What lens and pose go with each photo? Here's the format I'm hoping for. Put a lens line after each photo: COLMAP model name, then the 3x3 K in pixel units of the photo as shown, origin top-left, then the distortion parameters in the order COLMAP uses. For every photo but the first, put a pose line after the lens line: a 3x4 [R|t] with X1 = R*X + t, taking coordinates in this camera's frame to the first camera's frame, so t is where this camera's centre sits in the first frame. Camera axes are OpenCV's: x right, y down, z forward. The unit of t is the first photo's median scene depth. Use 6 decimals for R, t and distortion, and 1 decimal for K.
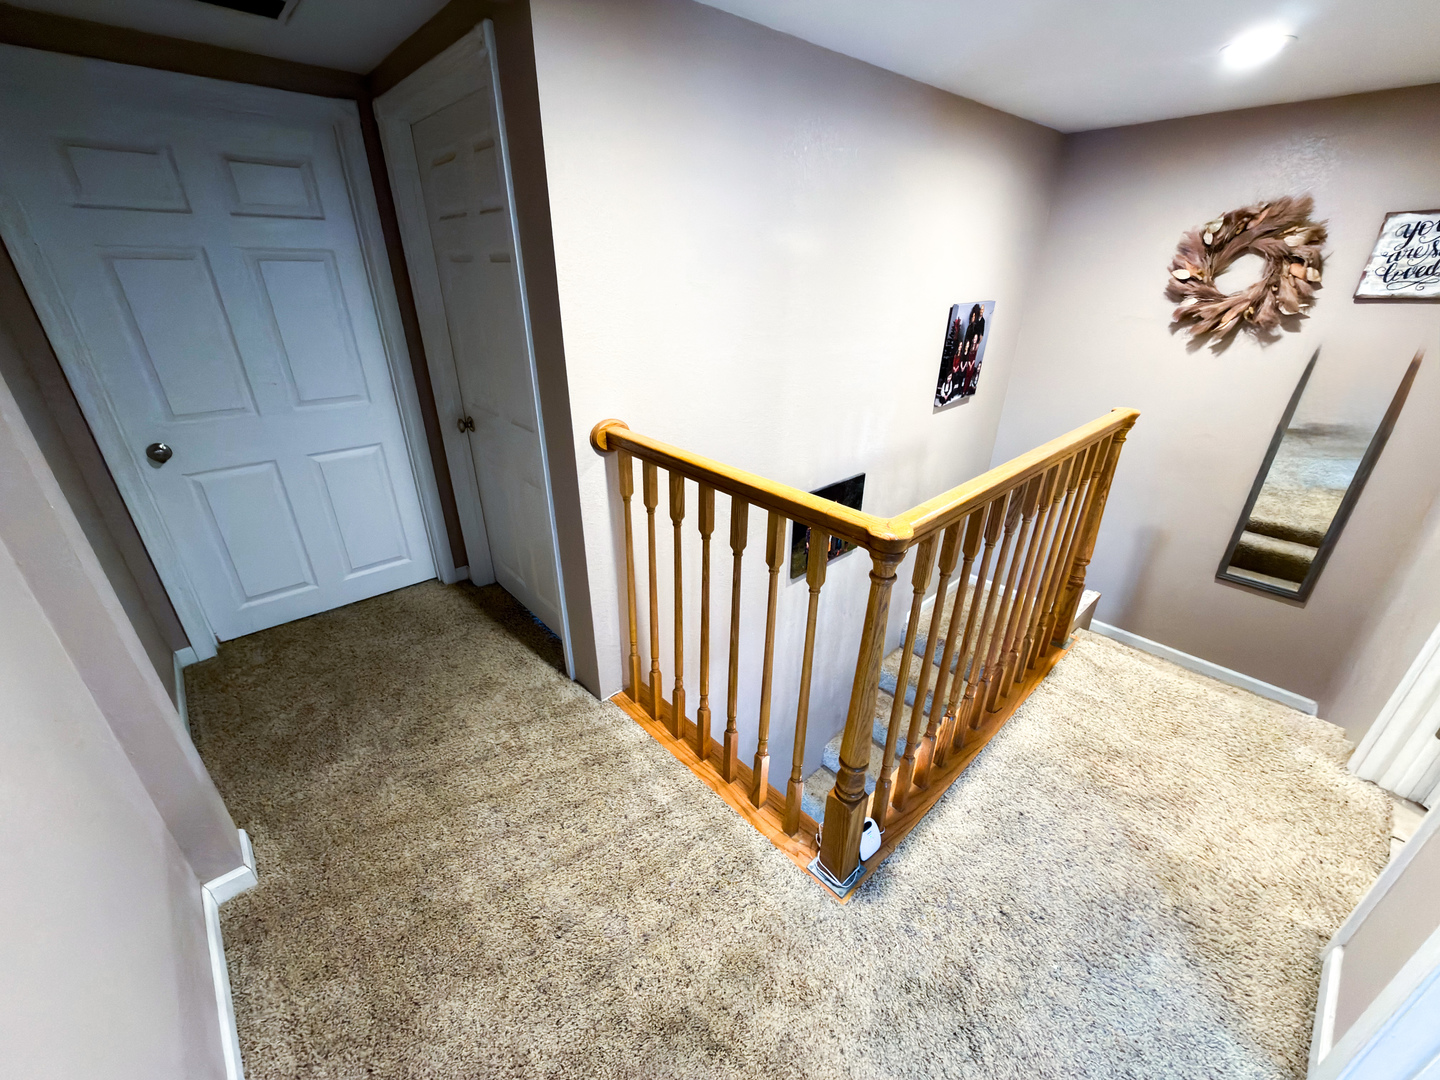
lens RADIAL K [[573.2, 0, 718.2], [0, 573.2, 540.4], [0, 0, 1]] dist [-0.001515, 0.000409]
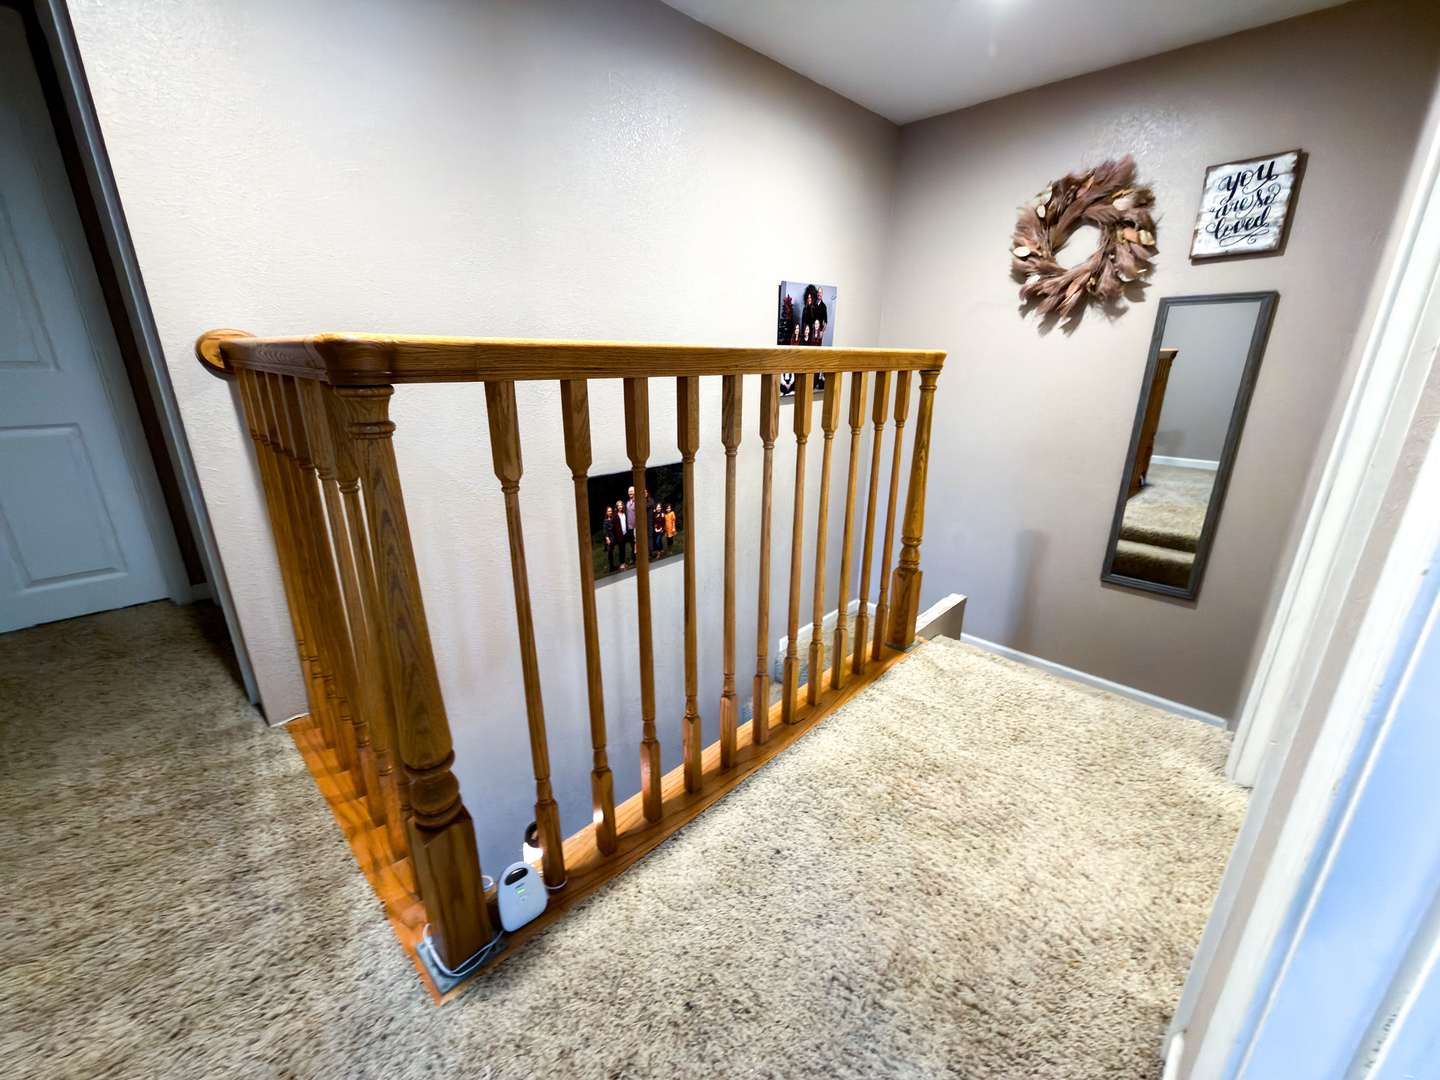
lens RADIAL K [[573.2, 0, 718.2], [0, 573.2, 541.0], [0, 0, 1]] dist [-0.001515, 0.000409]
pose [[0.998678, -0.018419, 0.047989, 0.370319], [0.024423, 0.991514, -0.127687, 0.161024], [-0.045230, 0.128690, 0.990653, 0.220674]]
